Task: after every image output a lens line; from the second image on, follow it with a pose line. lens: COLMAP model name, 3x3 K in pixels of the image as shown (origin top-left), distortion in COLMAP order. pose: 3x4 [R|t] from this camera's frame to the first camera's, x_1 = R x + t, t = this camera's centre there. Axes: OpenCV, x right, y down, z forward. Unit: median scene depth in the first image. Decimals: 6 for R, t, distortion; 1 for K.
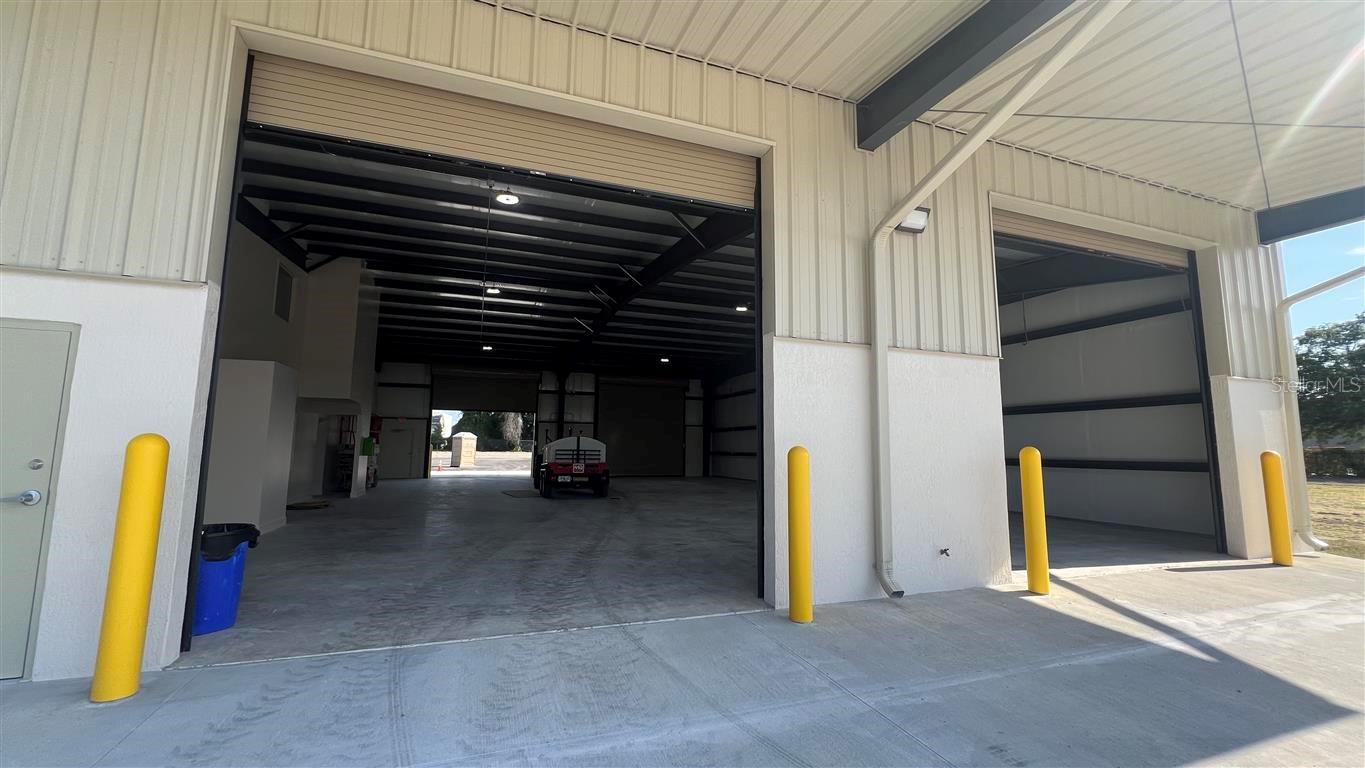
lens RADIAL K [[555.0, 0, 687.0], [0, 555.0, 382.4], [0, 0, 1]] dist [-0.002018, -0.000050]
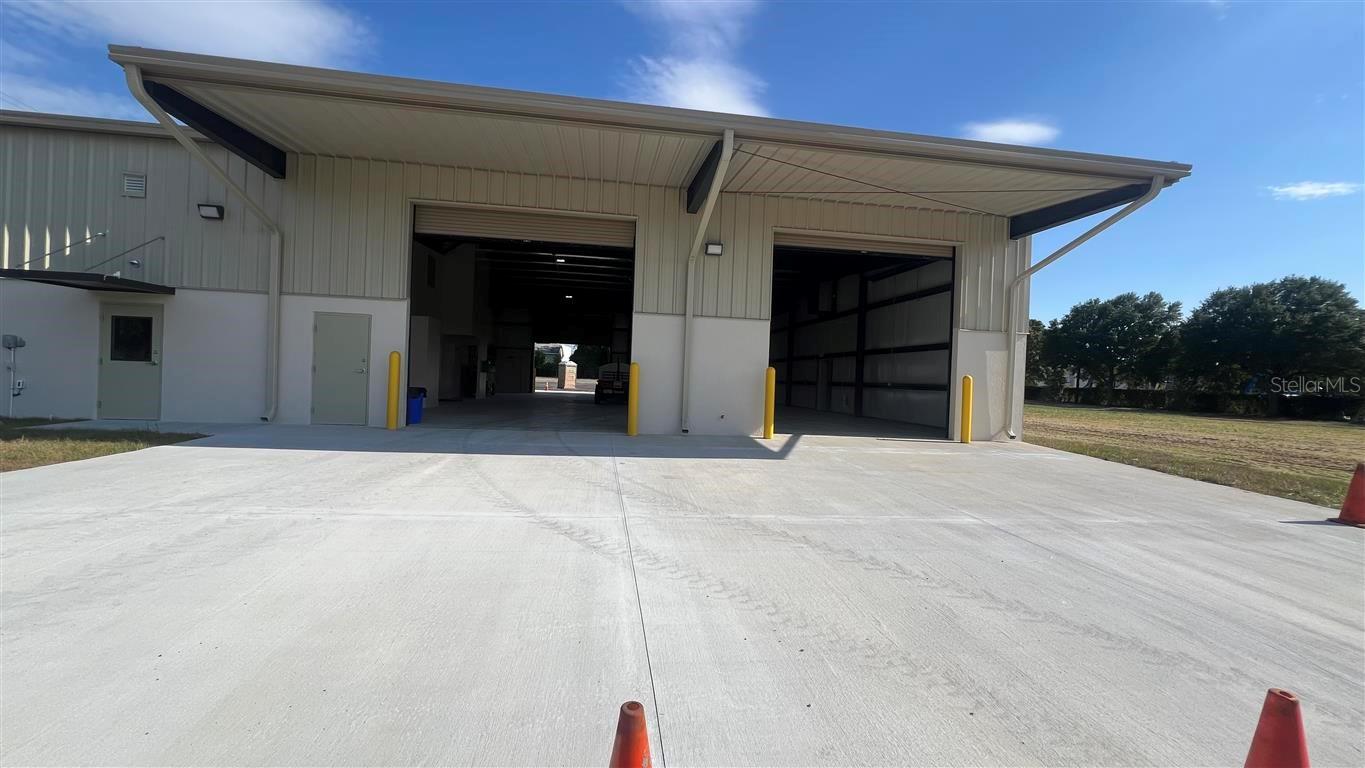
lens RADIAL K [[555.0, 0, 681.9], [0, 555.0, 385.4], [0, 0, 1]] dist [-0.002018, -0.000050]
pose [[0.977258, 0.028878, -0.210079, 0.672622], [-0.002682, 0.992288, 0.123923, -0.057065], [0.212038, -0.120541, 0.969799, -0.907007]]
